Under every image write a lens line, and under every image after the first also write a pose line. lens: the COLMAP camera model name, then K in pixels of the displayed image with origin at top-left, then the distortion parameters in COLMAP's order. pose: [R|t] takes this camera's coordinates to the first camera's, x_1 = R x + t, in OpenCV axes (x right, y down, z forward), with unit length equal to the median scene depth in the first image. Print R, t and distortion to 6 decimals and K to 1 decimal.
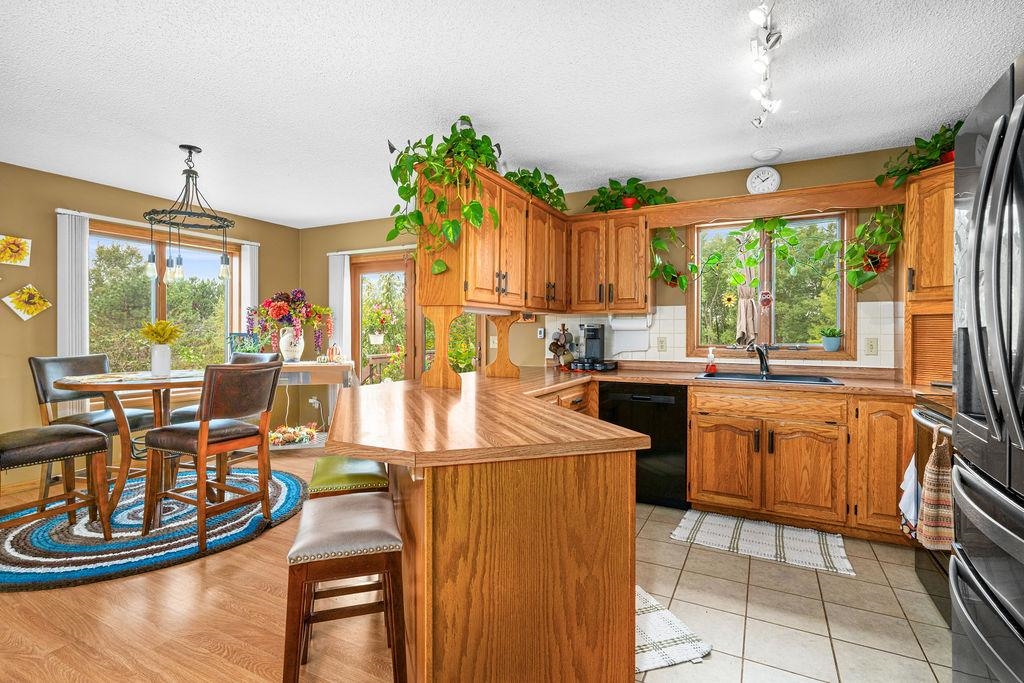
lens RADIAL K [[485.6, 0, 510.8], [0, 485.6, 336.4], [0, 0, 1]] dist [-0.001598, 0.000126]
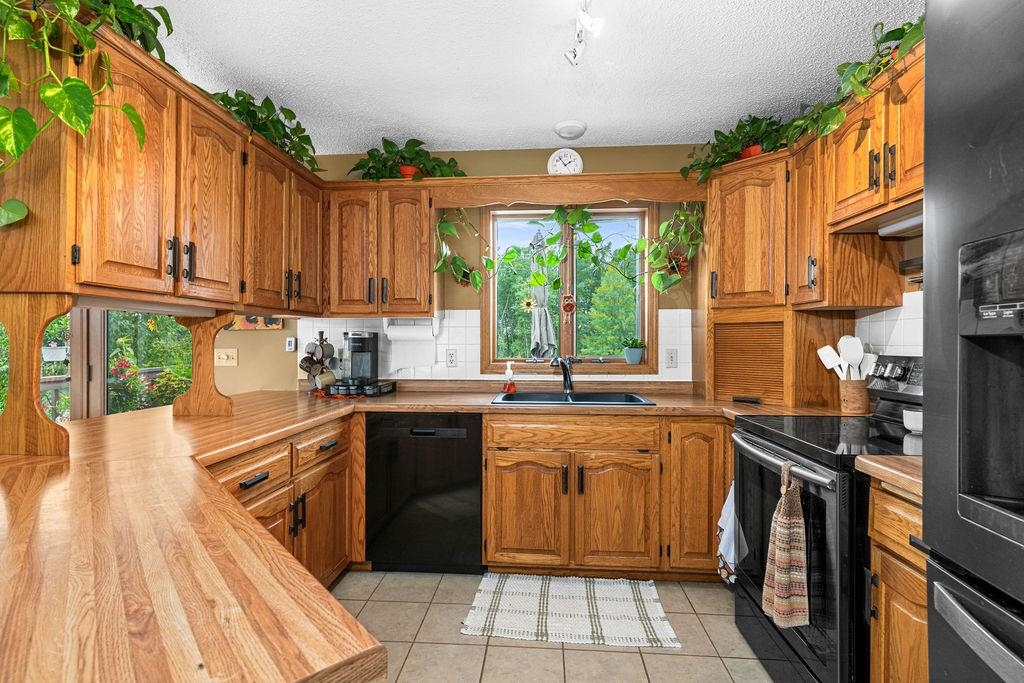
lens RADIAL K [[493.4, 0, 512.0], [0, 493.4, 341.5], [0, 0, 1]] dist [0.011770, 0.000612]
pose [[0.916983, -0.000984, 0.398925, 0.095622], [0.005193, 0.999942, -0.009471, -0.003606], [-0.398892, 0.010756, 0.916935, 0.264753]]
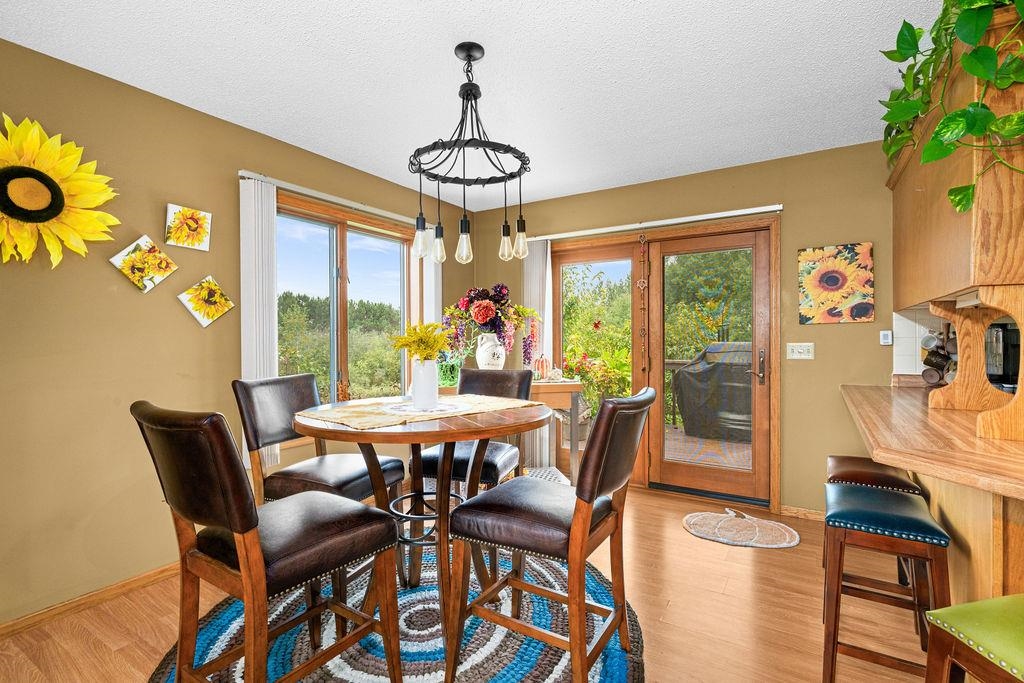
lens RADIAL K [[493.4, 0, 512.0], [0, 493.4, 341.5], [0, 0, 1]] dist [0.011770, 0.000612]
pose [[0.996077, -0.009564, -0.087969, -0.524687], [0.009059, 0.999940, -0.006131, -0.002786], [0.088022, 0.005310, 0.996104, 0.338284]]
